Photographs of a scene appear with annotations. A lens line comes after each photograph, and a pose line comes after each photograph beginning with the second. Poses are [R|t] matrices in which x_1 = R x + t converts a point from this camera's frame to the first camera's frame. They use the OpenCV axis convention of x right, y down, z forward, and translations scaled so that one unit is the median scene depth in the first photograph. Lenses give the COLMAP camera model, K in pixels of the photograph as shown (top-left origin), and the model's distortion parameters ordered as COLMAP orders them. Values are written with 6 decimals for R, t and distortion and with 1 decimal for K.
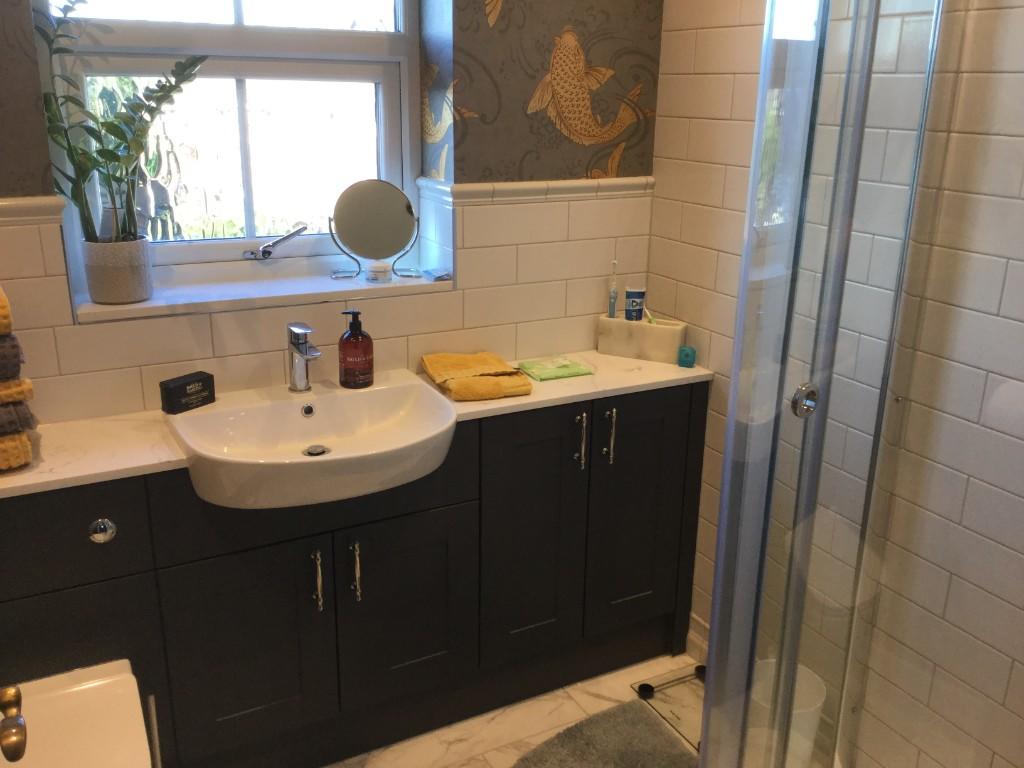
lens RADIAL K [[918.2, 0, 512.1], [0, 918.2, 380.2], [0, 0, 1]] dist [0.079609, -0.004334]
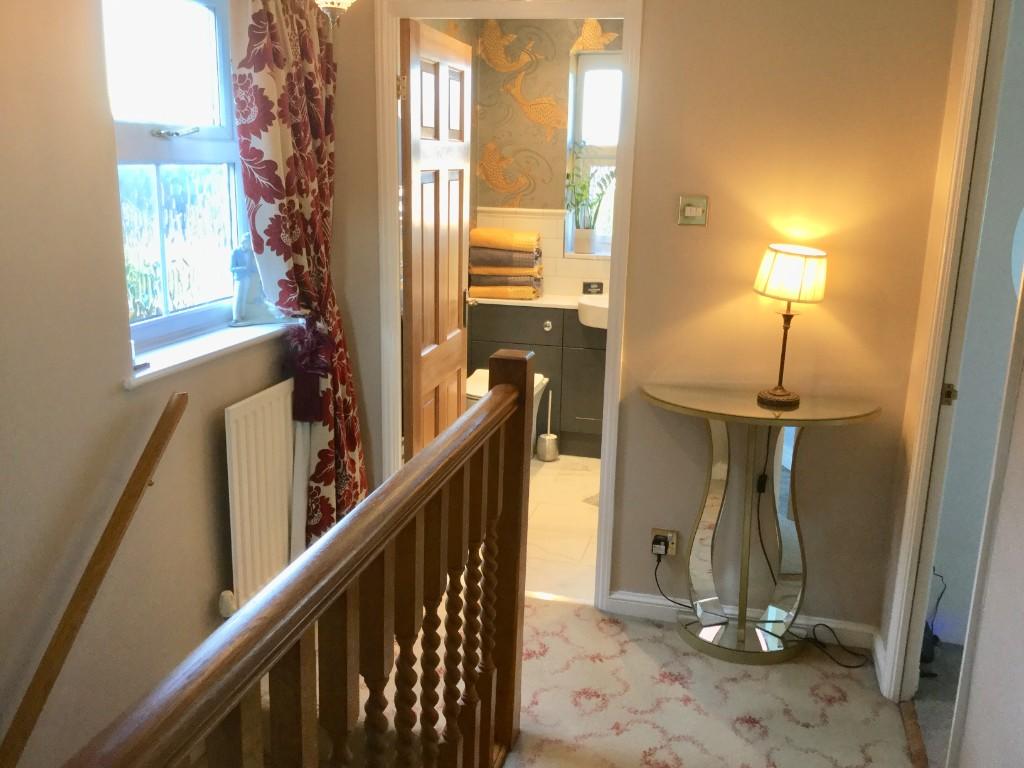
lens RADIAL K [[918.2, 0, 511.9], [0, 918.2, 383.7], [0, 0, 1]] dist [0.079609, -0.004334]
pose [[0.752760, 0.161819, -0.638096, 1.131762], [-0.214036, 0.976814, -0.004782, 0.328557], [0.622528, 0.140175, 0.769942, -1.035668]]
